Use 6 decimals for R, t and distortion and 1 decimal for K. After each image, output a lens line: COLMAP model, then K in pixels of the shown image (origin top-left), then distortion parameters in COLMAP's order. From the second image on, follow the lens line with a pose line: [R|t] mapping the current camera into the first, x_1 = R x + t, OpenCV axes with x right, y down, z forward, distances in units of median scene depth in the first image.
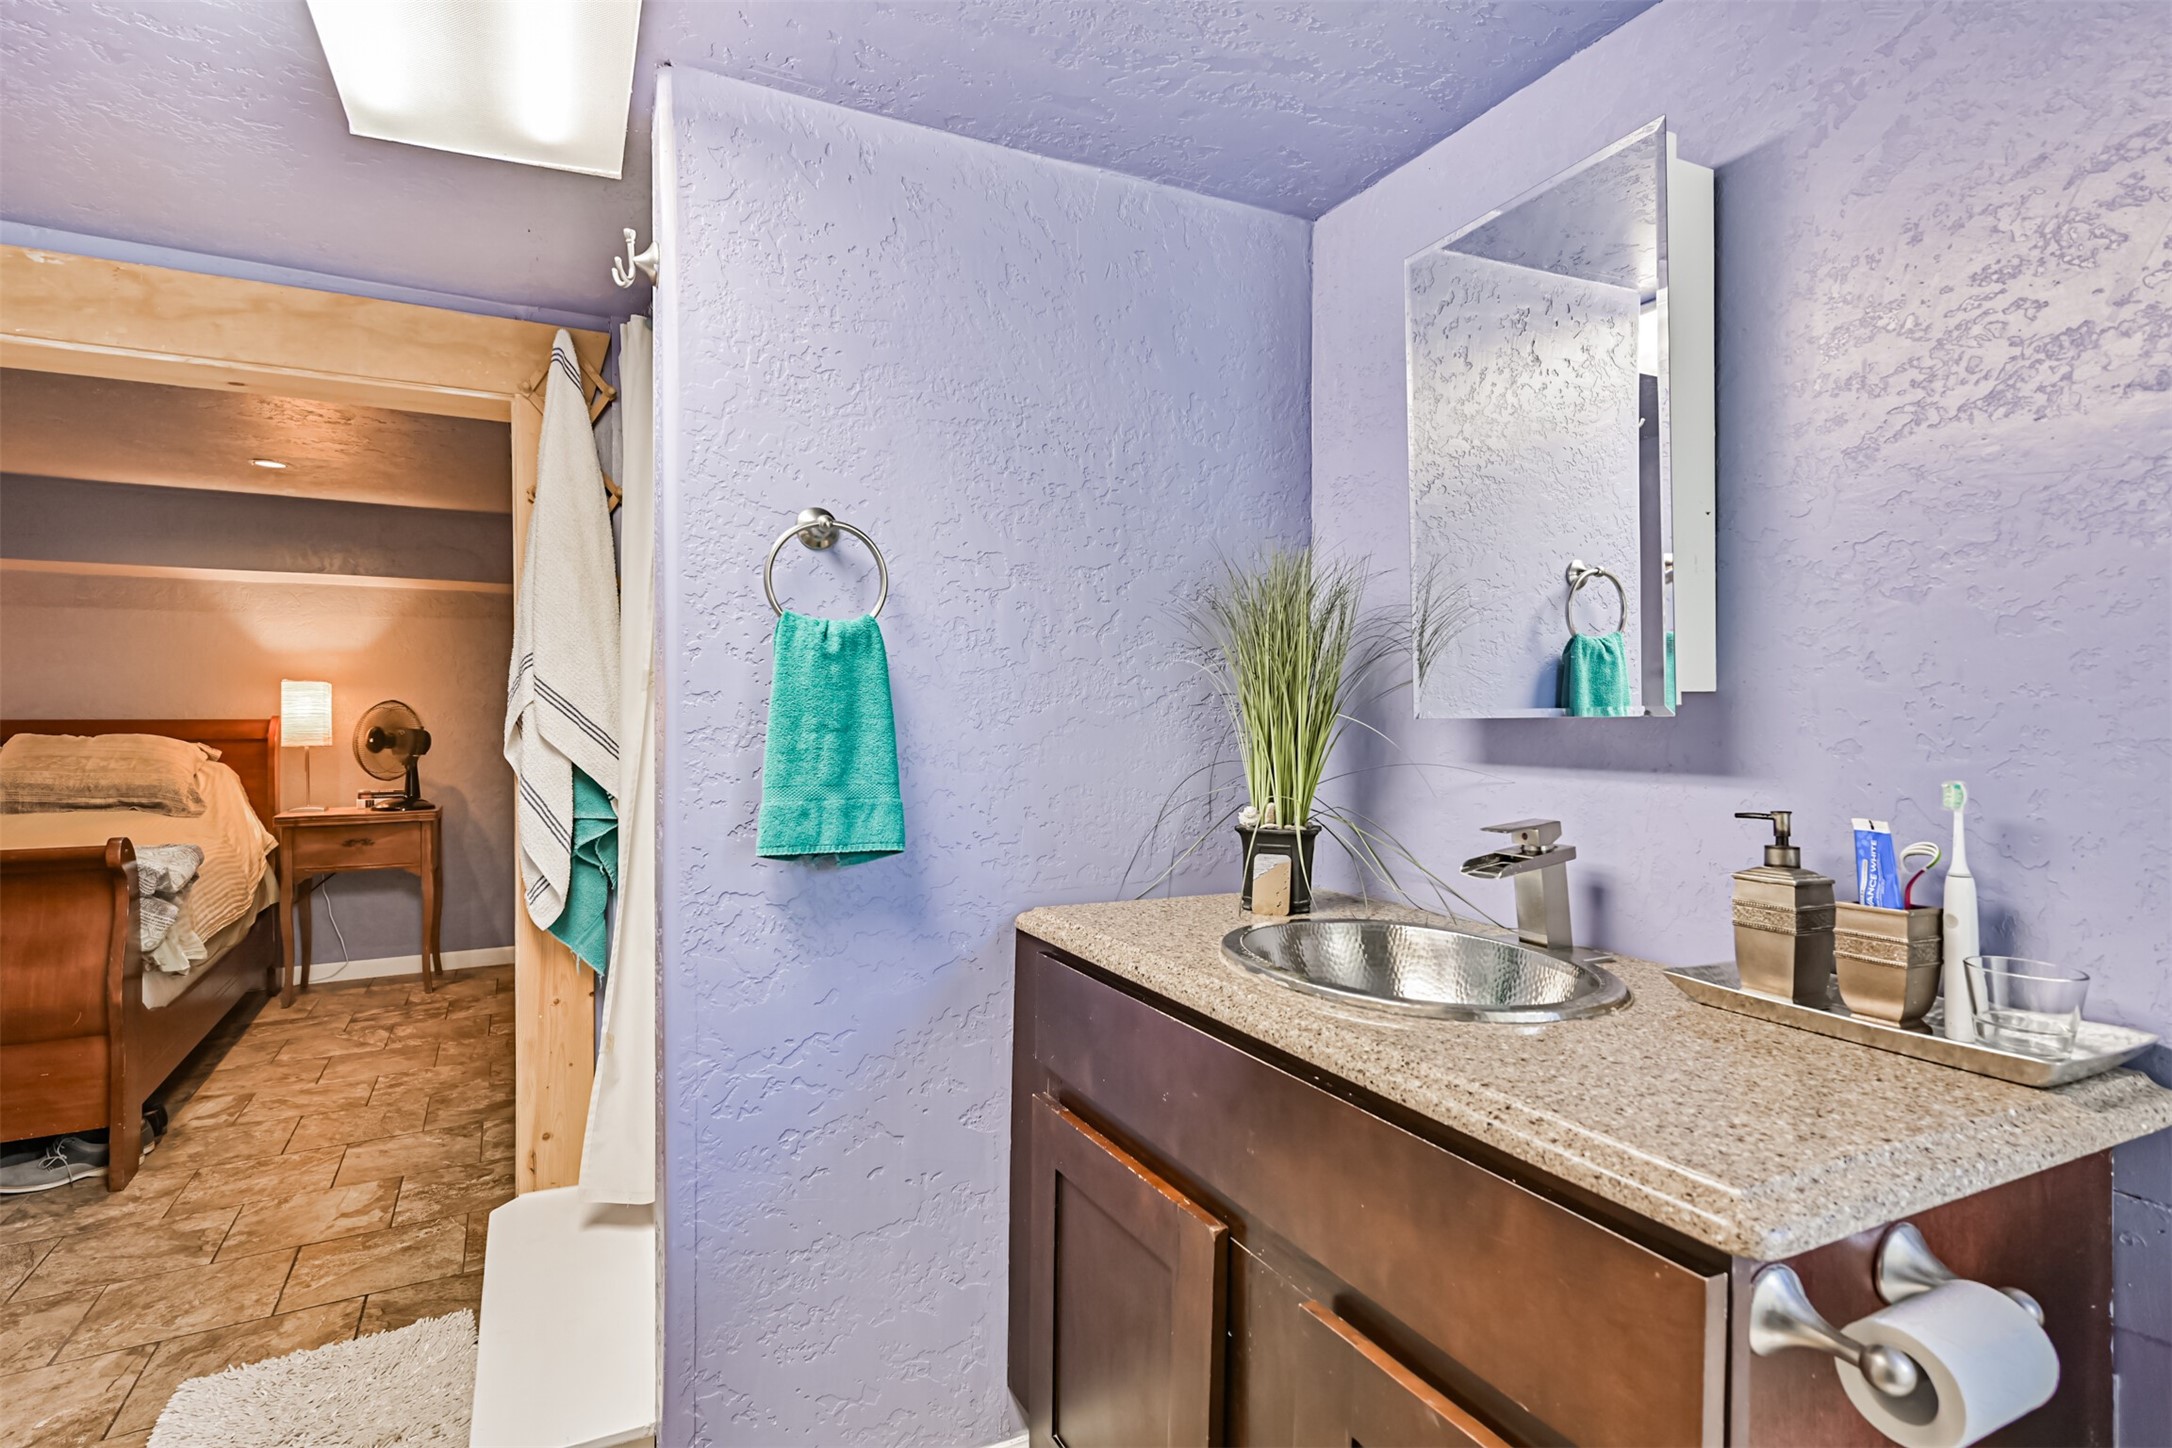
lens RADIAL K [[1112.9, 0, 1086.0], [0, 1112.9, 724.0], [0, 0, 1]] dist [0.015822, 0.000384]
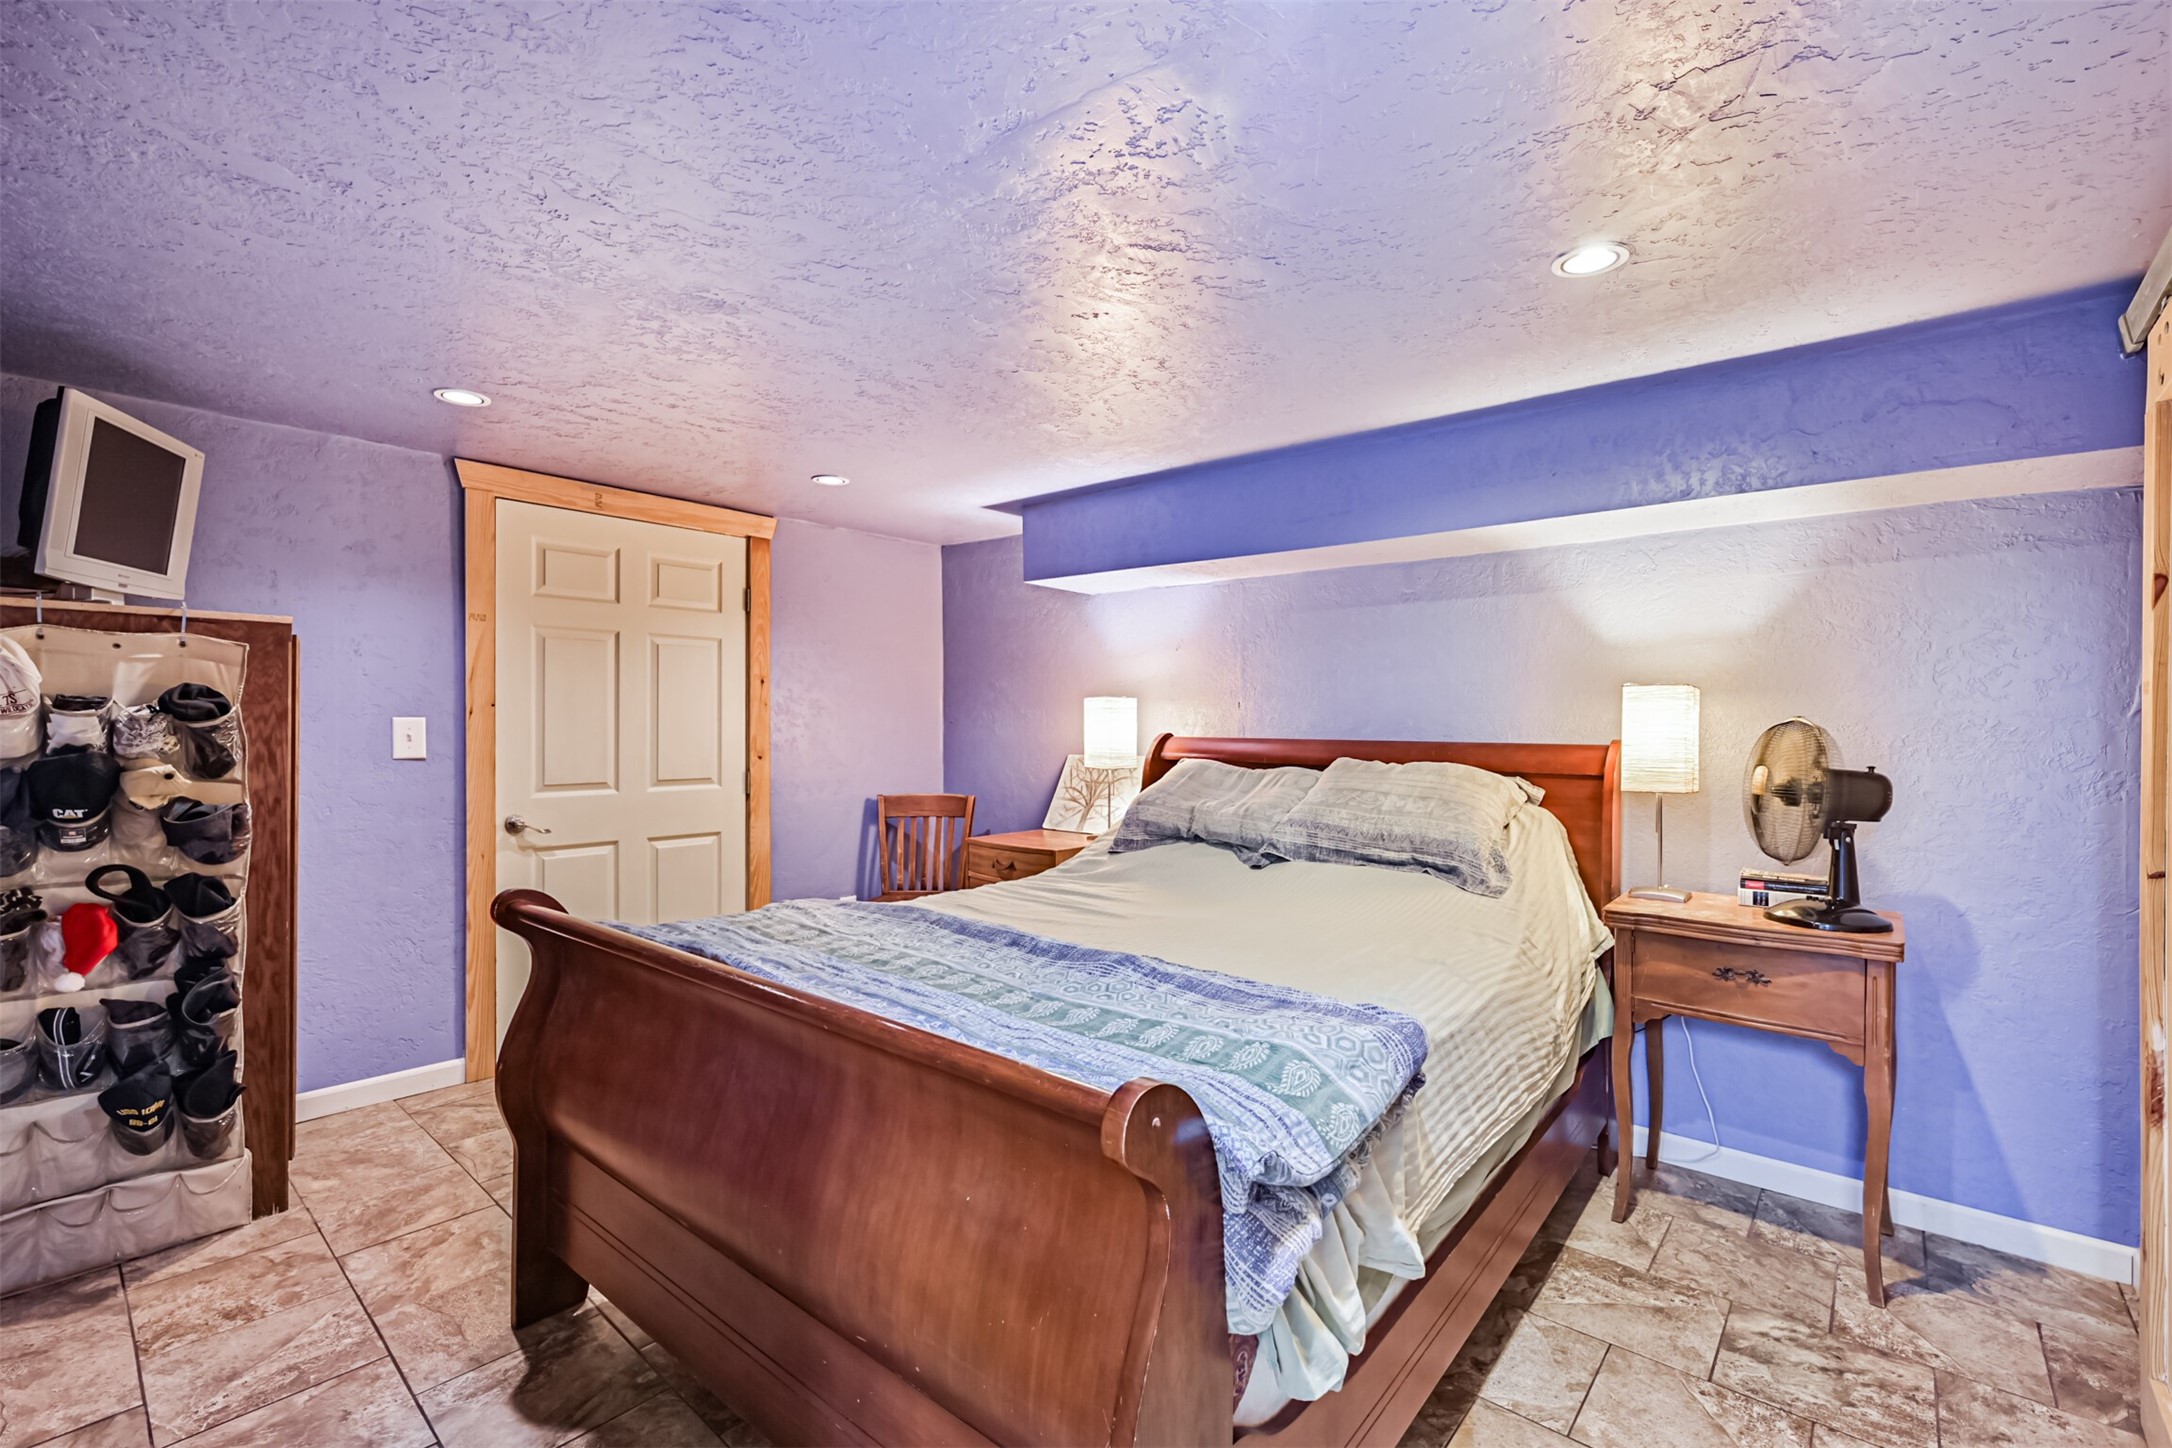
lens RADIAL K [[963.0, 0, 1100.2], [0, 963.0, 728.3], [0, 0, 1]] dist [0.000690, 0.000429]
pose [[0.403182, 0.011448, -0.915048, -0.343011], [-0.012754, 0.999895, 0.006890, -0.014751], [0.915031, 0.008893, 0.403286, 0.517918]]
